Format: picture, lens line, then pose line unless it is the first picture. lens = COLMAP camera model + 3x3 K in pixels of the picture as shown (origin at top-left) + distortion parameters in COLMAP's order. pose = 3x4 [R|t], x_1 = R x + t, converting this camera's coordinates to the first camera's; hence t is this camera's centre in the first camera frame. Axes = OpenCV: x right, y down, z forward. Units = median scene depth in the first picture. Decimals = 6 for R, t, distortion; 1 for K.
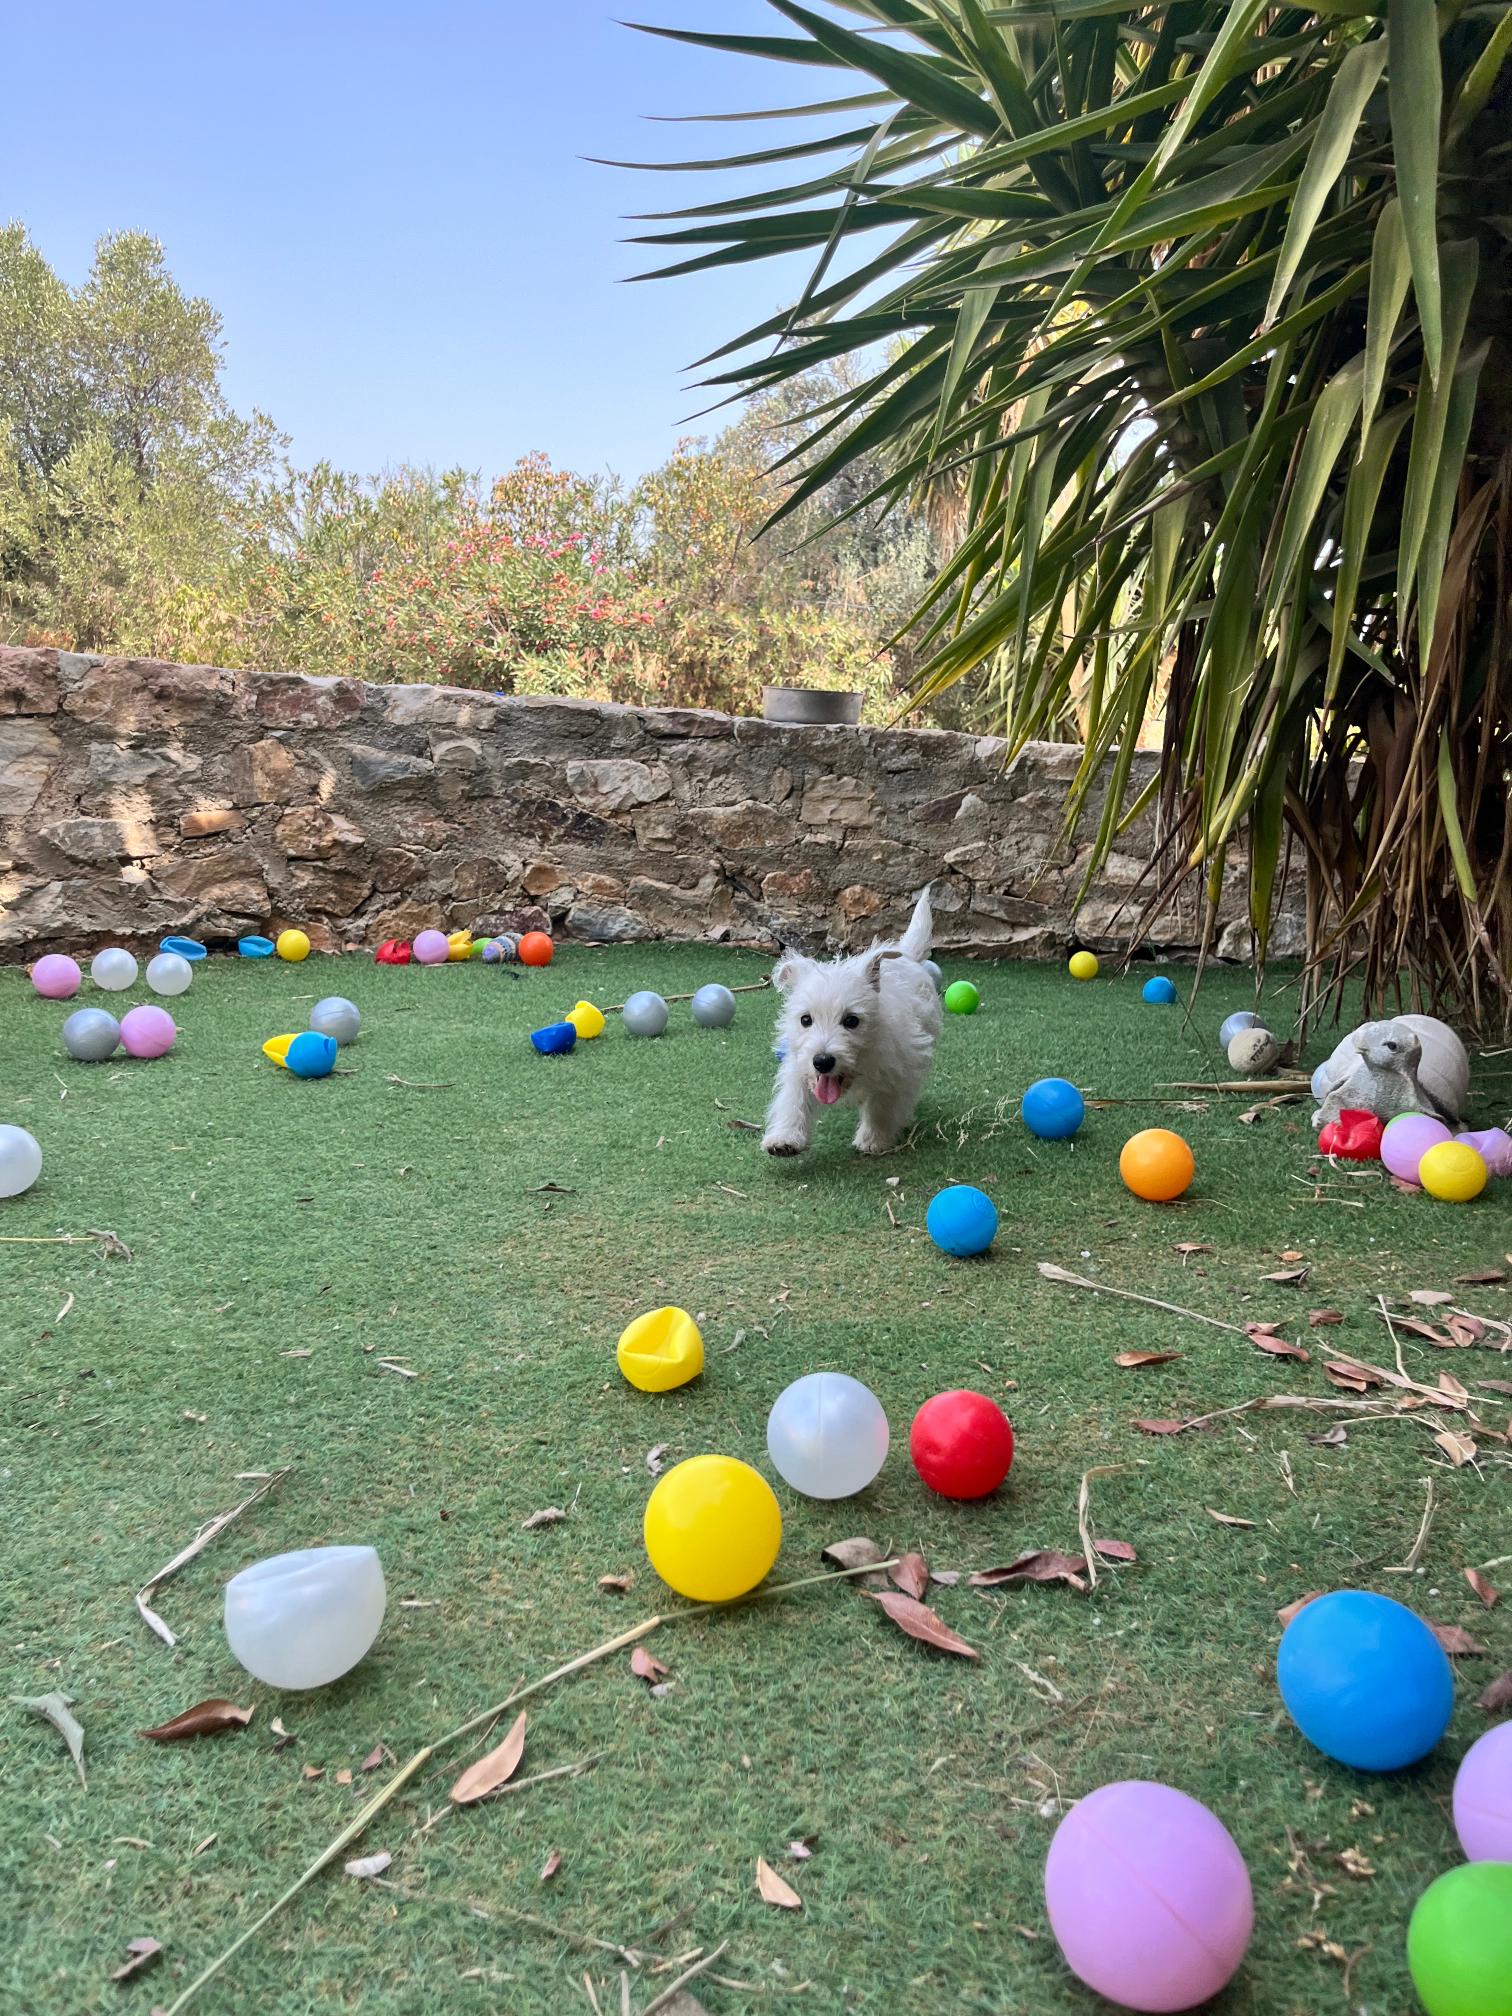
lens RADIAL K [[1508.1, 0, 722.4], [0, 1508.1, 1030.8], [0, 0, 1]] dist [0.058983, -0.076245]
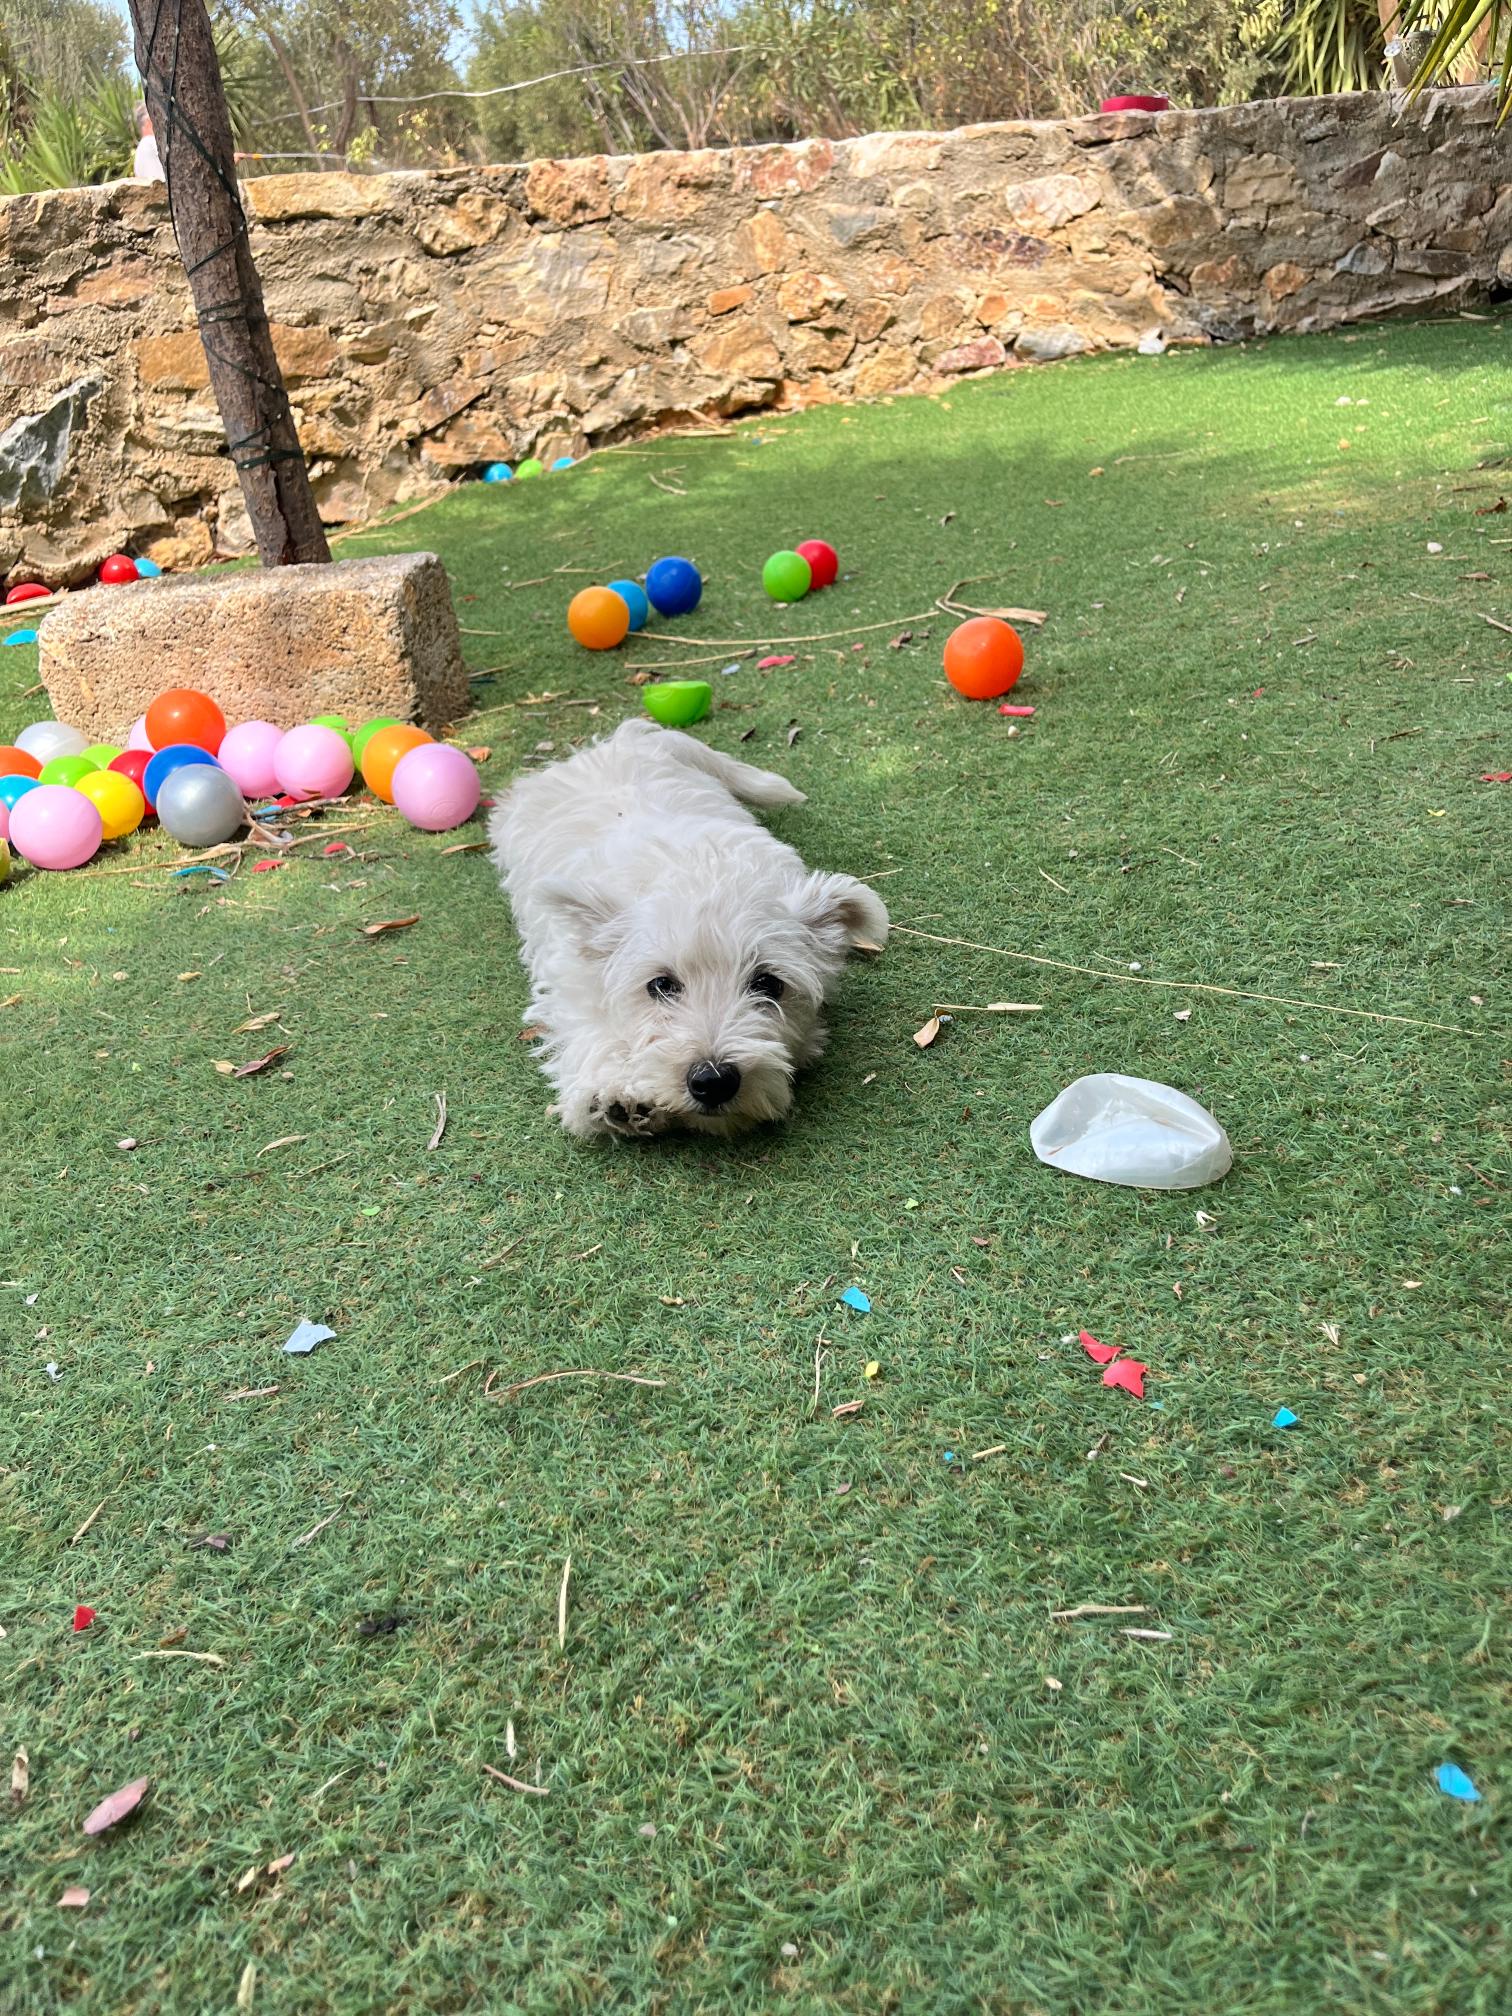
lens RADIAL K [[1518.8, 0, 743.0], [0, 1518.8, 983.4], [0, 0, 1]] dist [0.080990, -0.115654]
pose [[0.980425, -0.103959, -0.167211, -0.164479], [0.145568, 0.954559, 0.260051, 0.053288], [0.132578, -0.279301, 0.951007, -0.238354]]
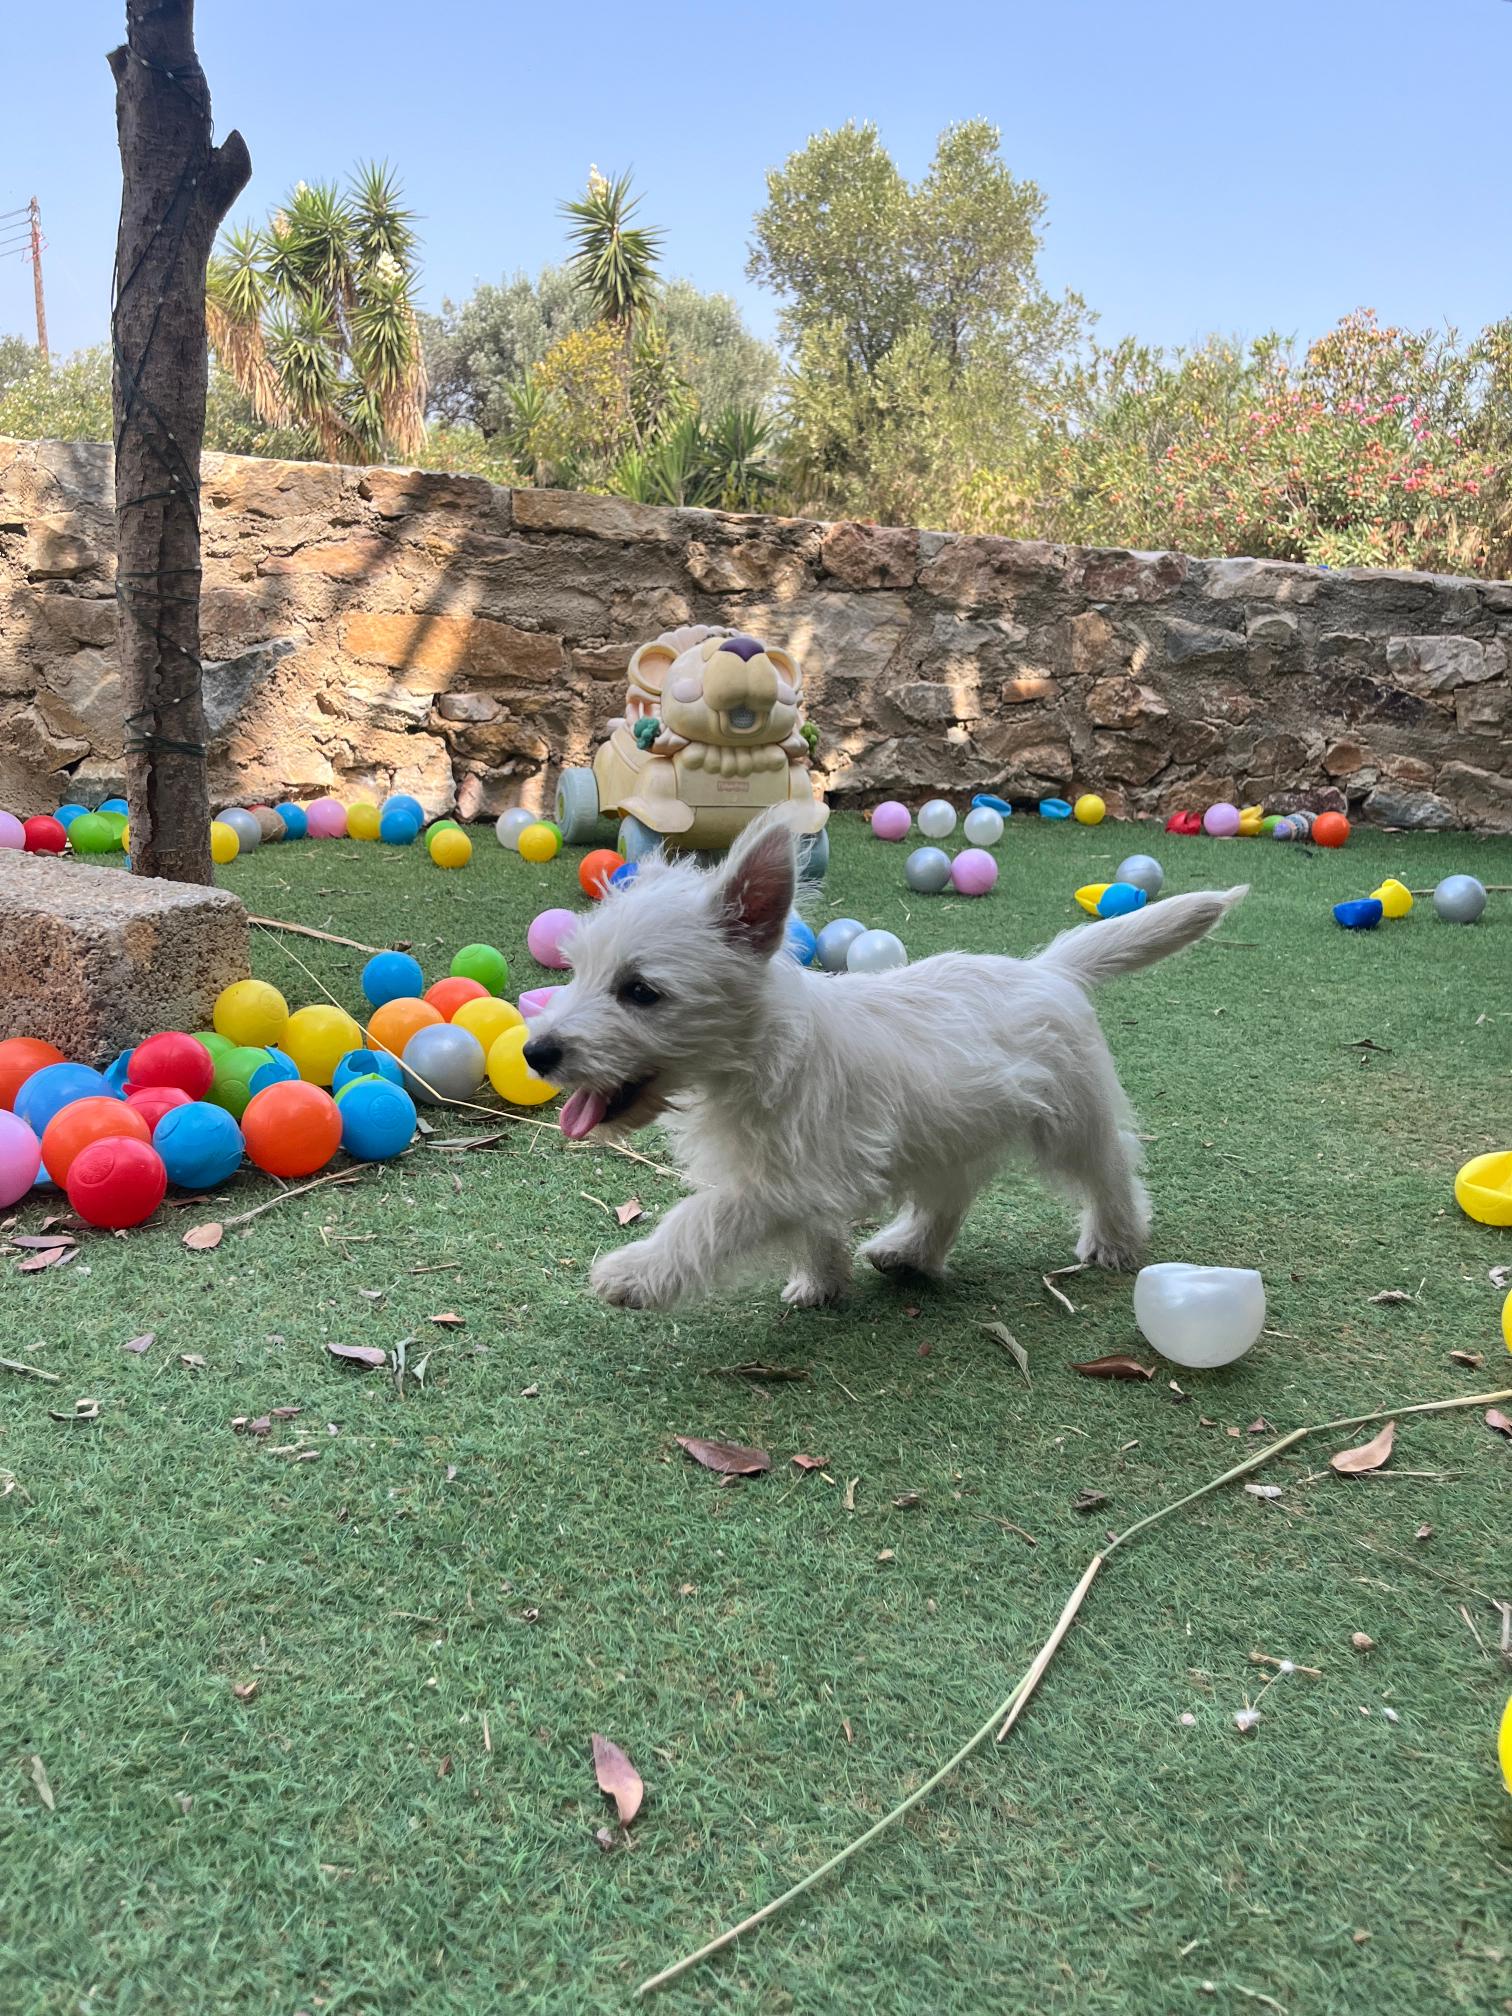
lens RADIAL K [[1508.1, 0, 747.1], [0, 1508.1, 1002.6], [0, 0, 1]] dist [0.058983, -0.076245]
pose [[0.893893, 0.121327, -0.431549, -0.022234], [-0.097530, 0.992254, 0.076946, 0.017606], [0.437542, -0.026692, 0.898802, -0.054082]]
